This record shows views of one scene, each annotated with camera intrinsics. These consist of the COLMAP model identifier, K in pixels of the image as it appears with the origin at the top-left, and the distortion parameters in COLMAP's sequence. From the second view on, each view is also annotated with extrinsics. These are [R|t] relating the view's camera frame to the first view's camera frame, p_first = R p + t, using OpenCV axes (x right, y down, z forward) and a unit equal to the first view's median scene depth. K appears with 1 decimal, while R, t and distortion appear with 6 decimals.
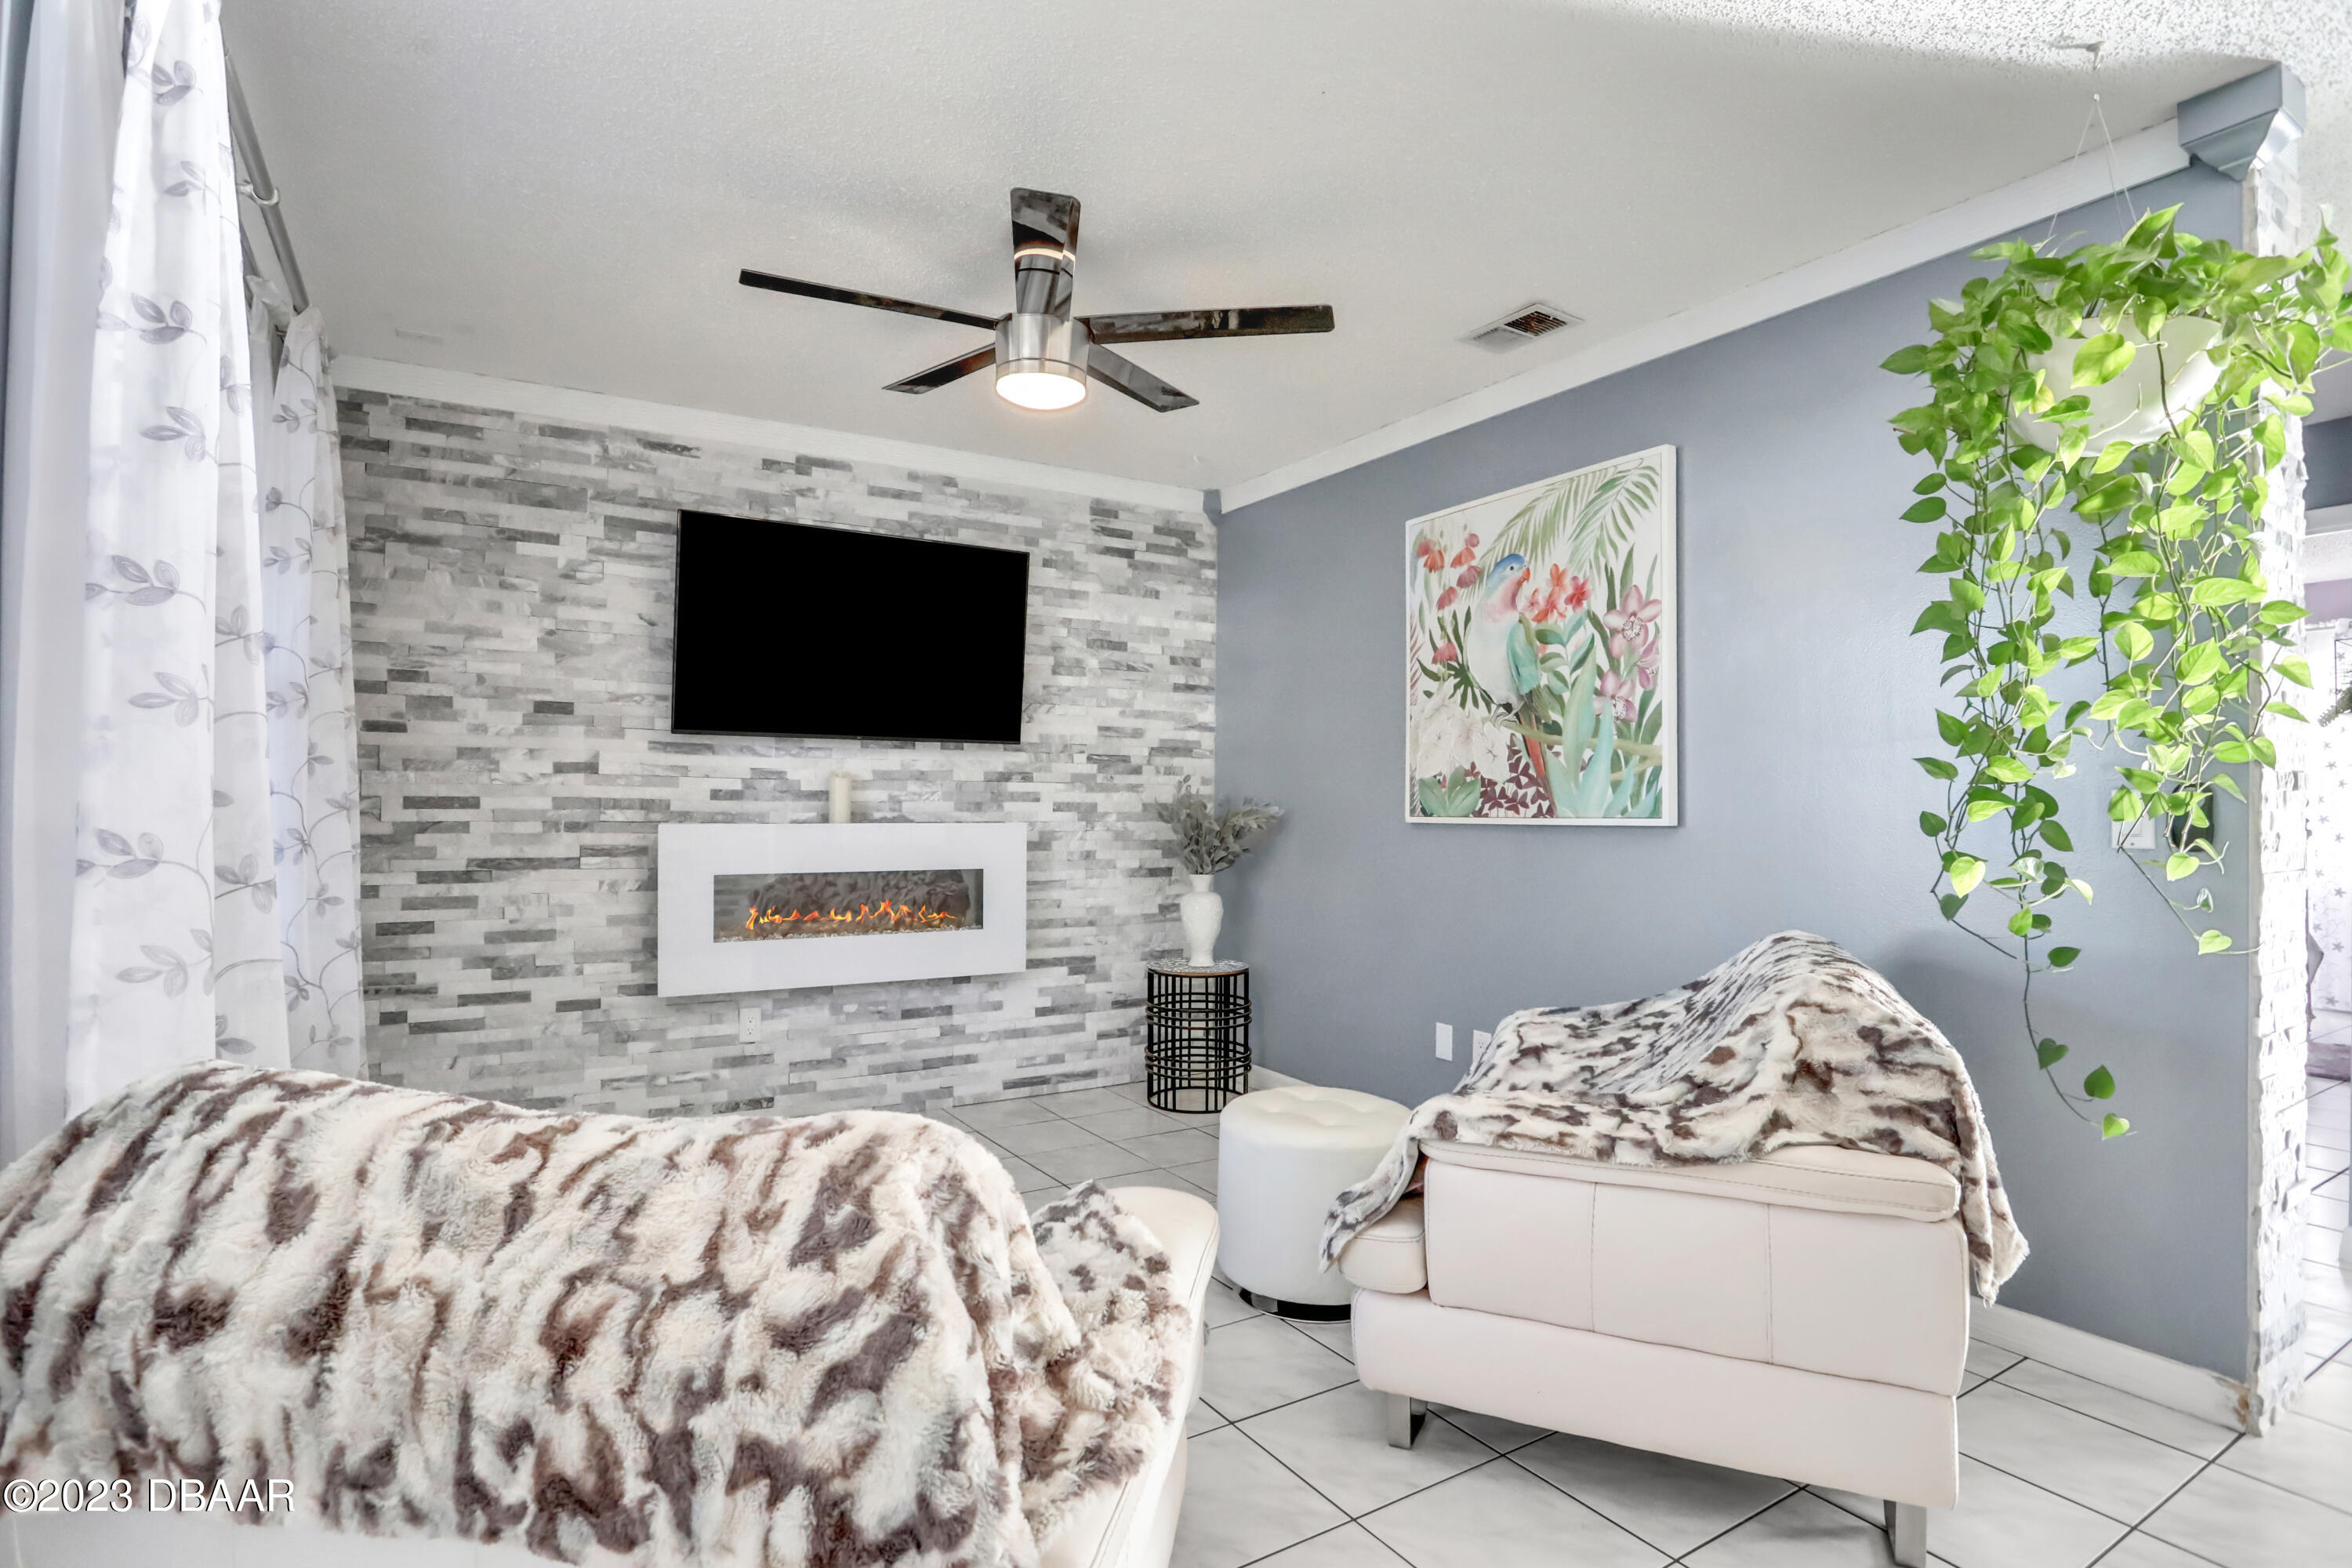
lens RADIAL K [[1188.2, 0, 1152.1], [0, 1188.2, 781.6], [0, 0, 1]] dist [-0.066206, 0.051564]
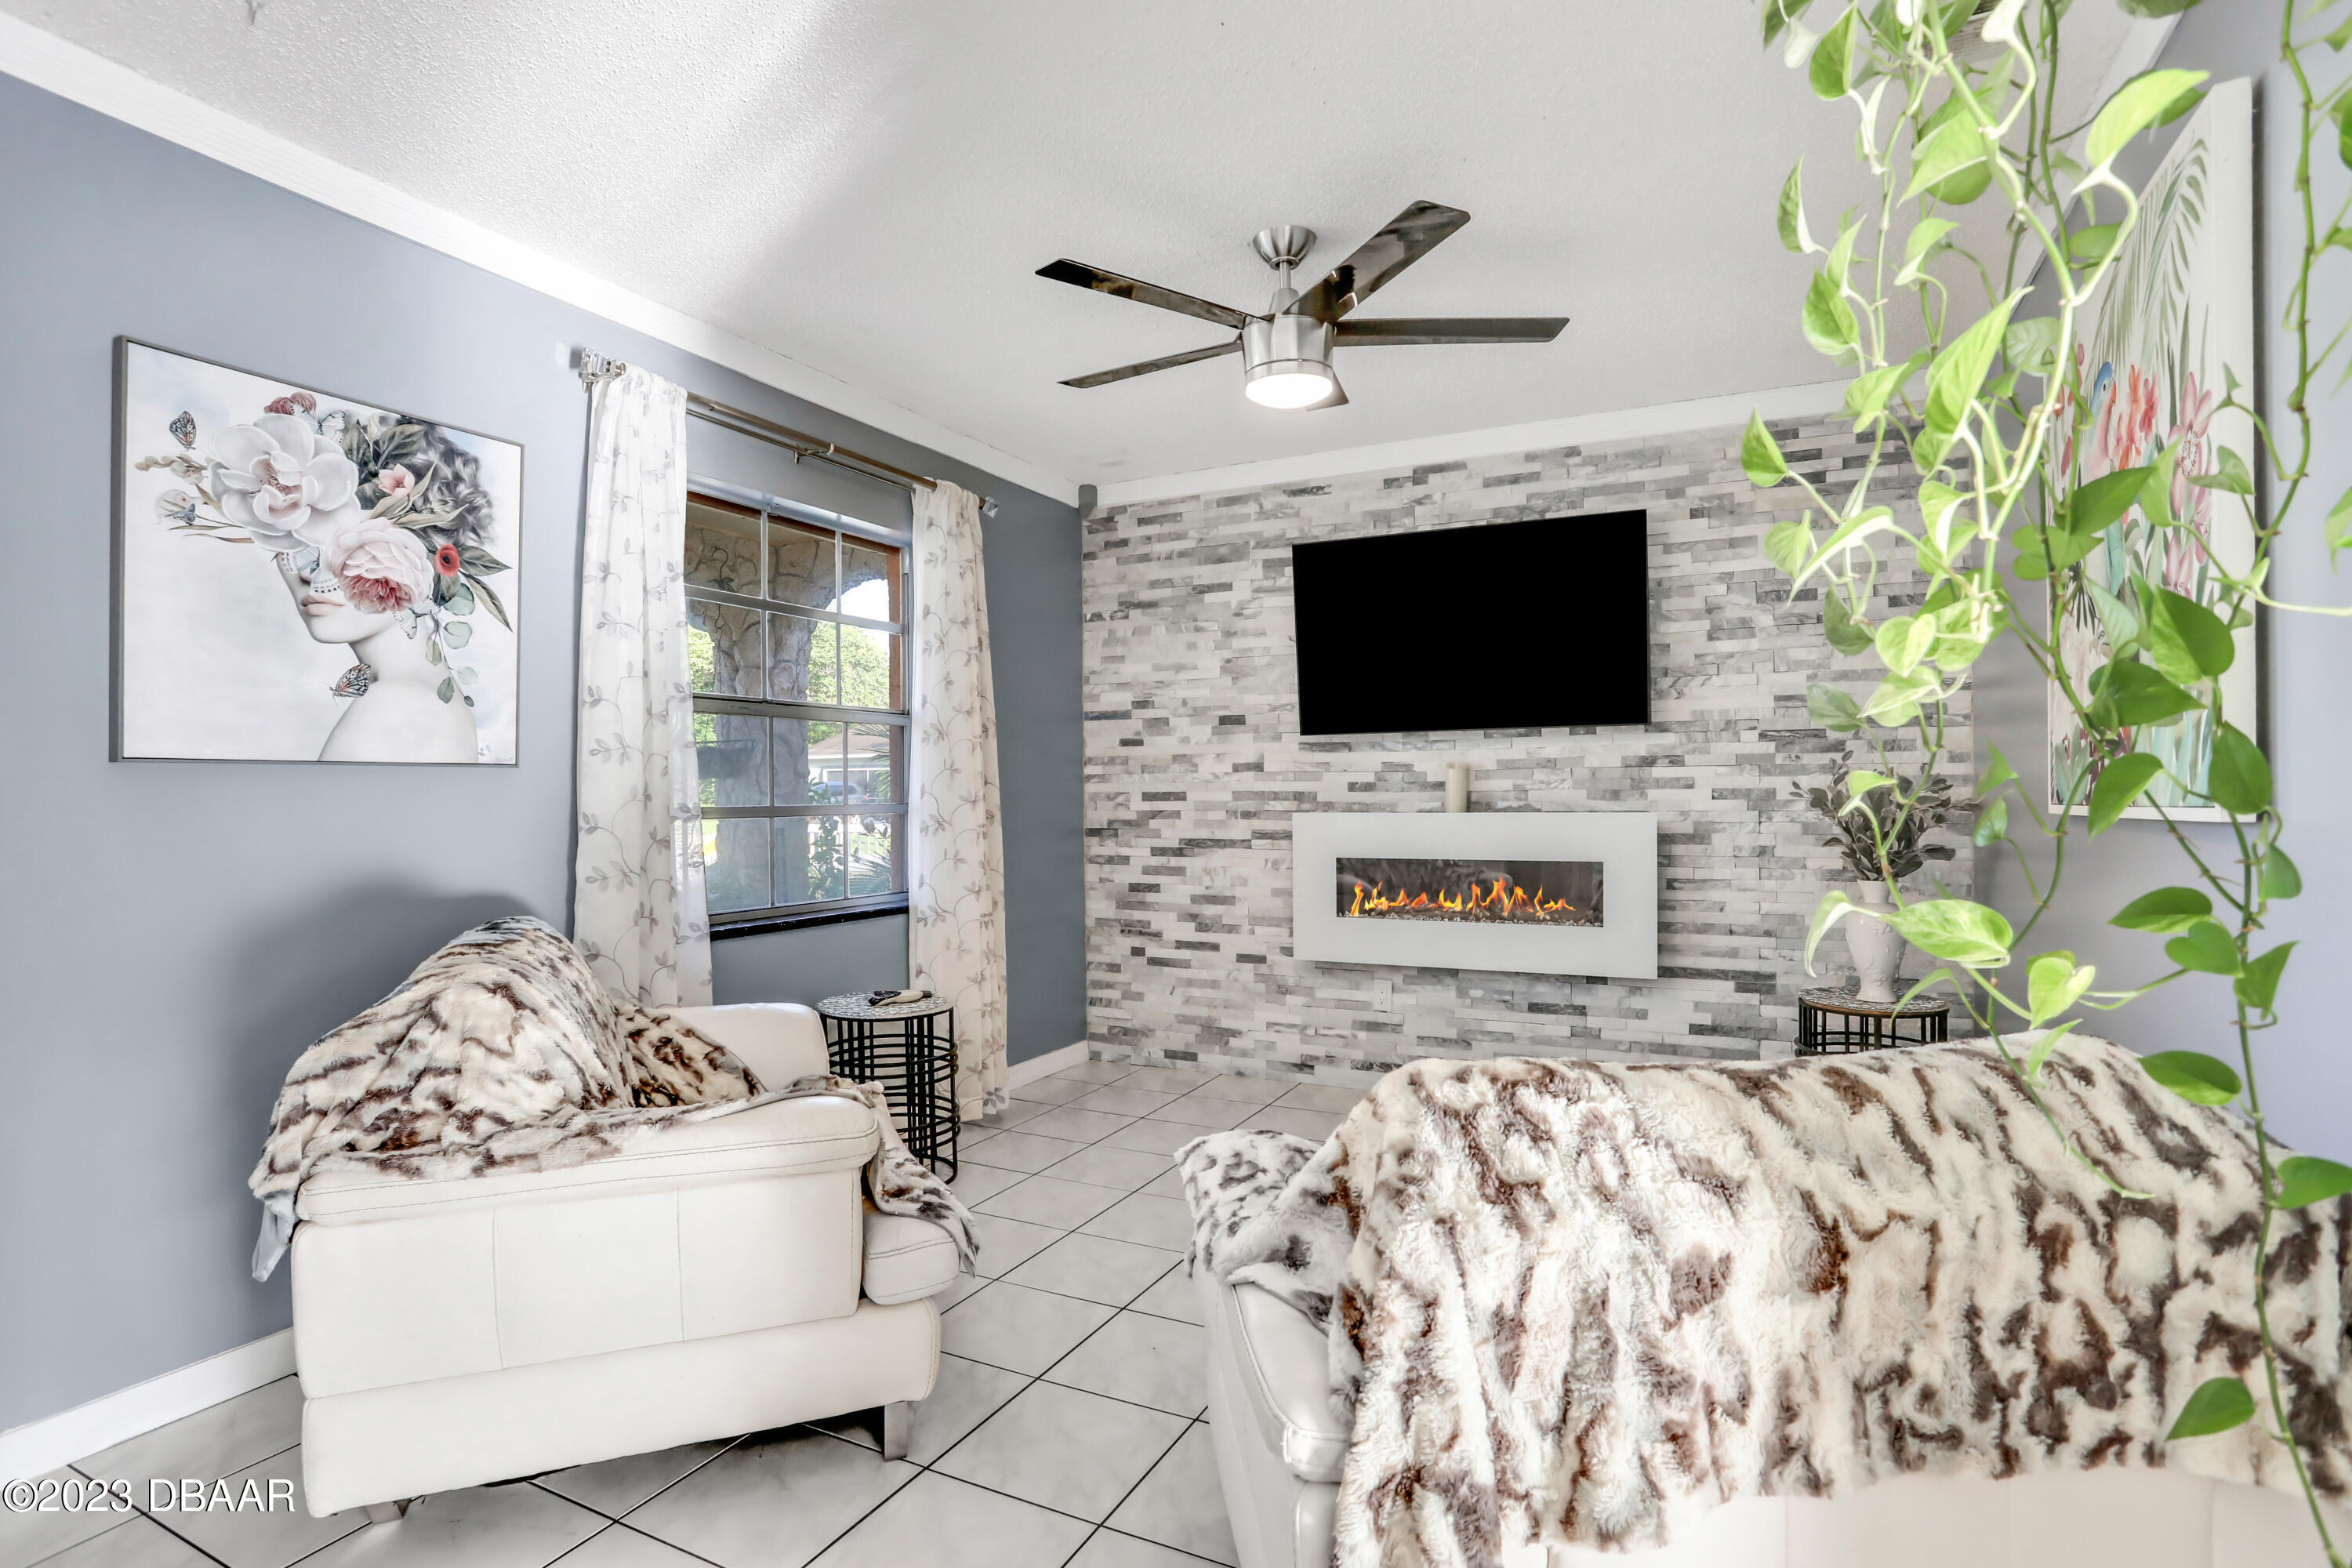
lens RADIAL K [[1155.8, 0, 1163.0], [0, 1155.8, 784.3], [0, 0, 1]] dist [-0.080771, 0.038191]
pose [[0.529266, -0.018223, -0.848260, 0.490170], [0.025067, 0.999669, -0.005836, 0.010947], [0.848086, -0.018175, 0.529547, 0.272439]]
